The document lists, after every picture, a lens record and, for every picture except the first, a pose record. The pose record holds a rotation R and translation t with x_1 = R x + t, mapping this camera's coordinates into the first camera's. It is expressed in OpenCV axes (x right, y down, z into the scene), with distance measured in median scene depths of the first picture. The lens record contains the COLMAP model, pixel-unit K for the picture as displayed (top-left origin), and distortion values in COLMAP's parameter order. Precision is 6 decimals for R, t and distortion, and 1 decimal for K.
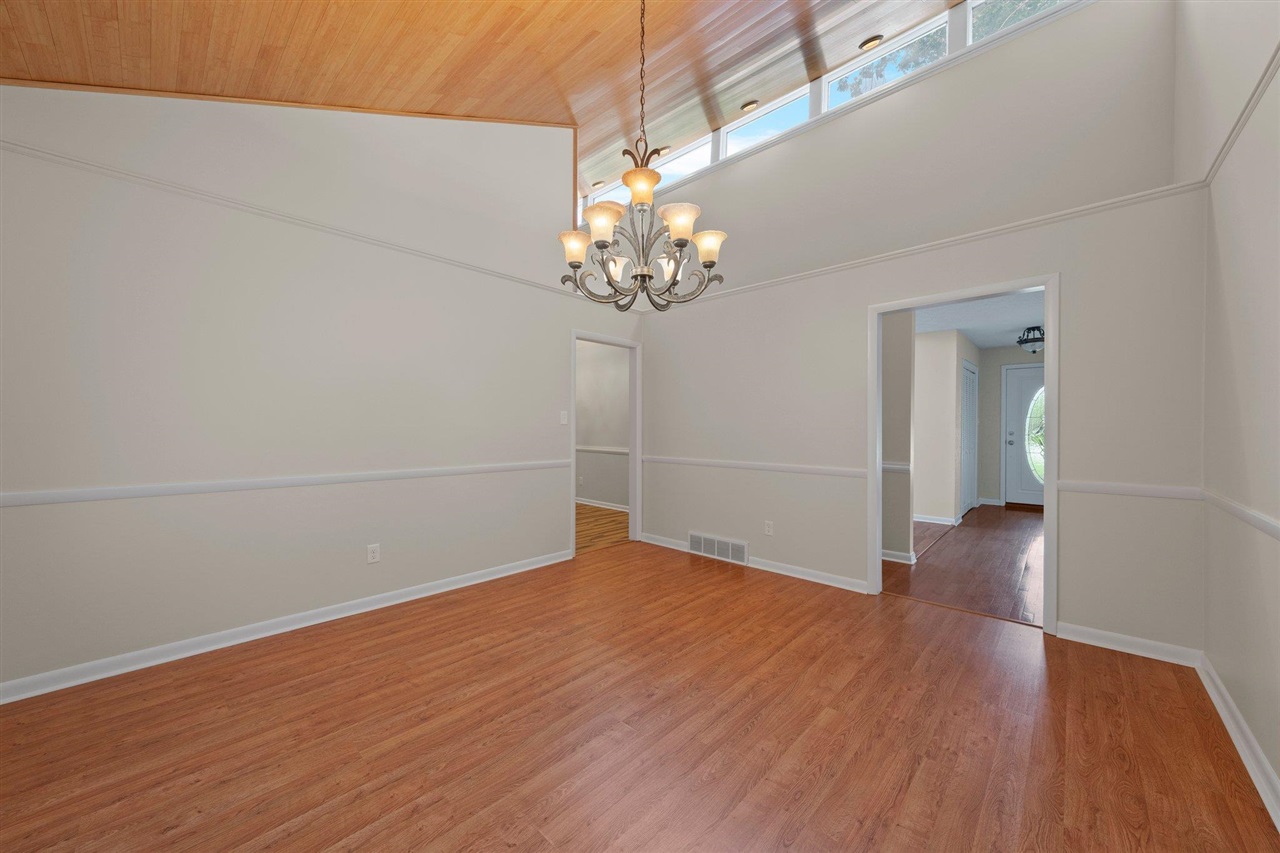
lens RADIAL K [[446.3, 0, 648.7], [0, 446.3, 425.5], [0, 0, 1]] dist [-0.000155, 0.000076]
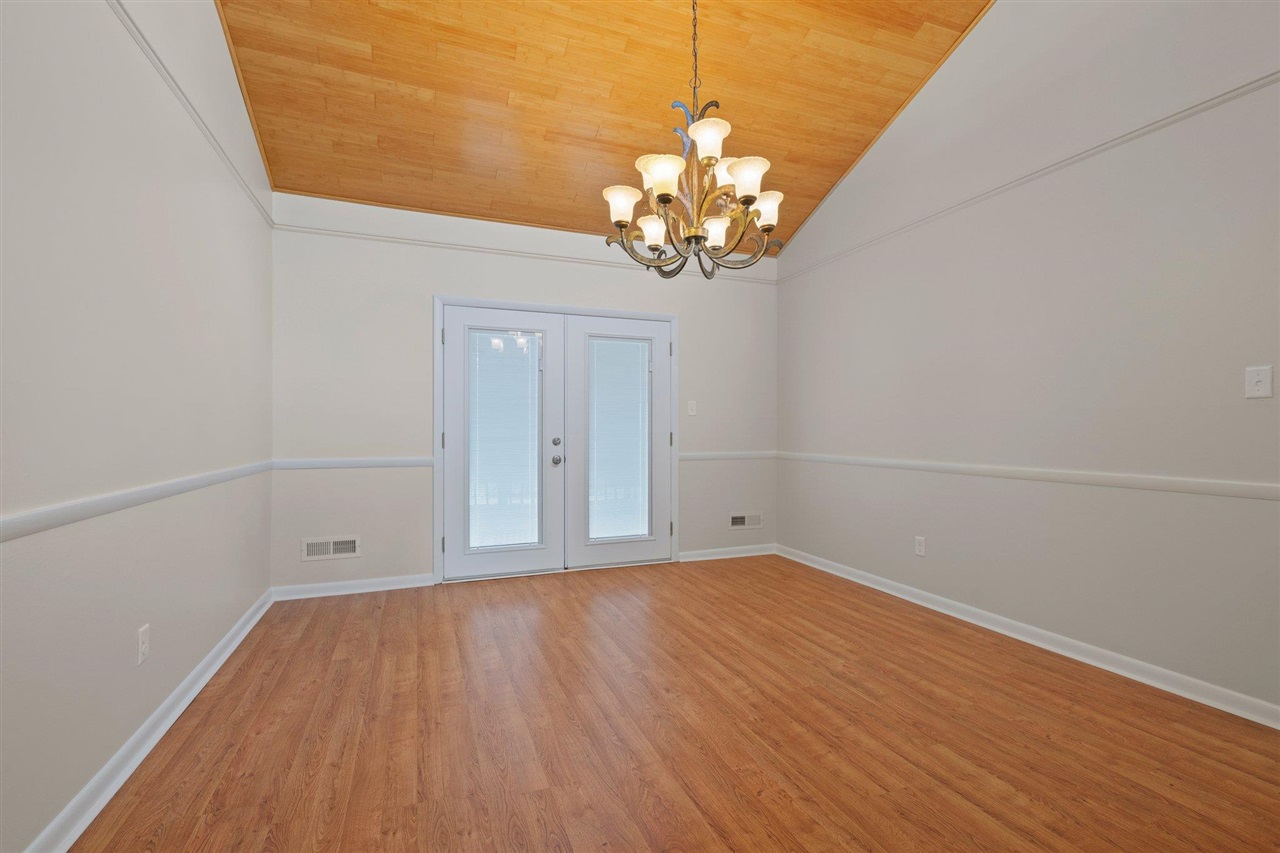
lens RADIAL K [[575.9, 0, 642.1], [0, 575.9, 427.5], [0, 0, 1]] dist [-0.000176, -0.000369]
pose [[-0.425764, -0.008850, -0.904791, 0.936504], [0.002214, 0.999939, -0.010822, 0.056034], [0.904832, -0.006611, -0.425718, 1.224282]]
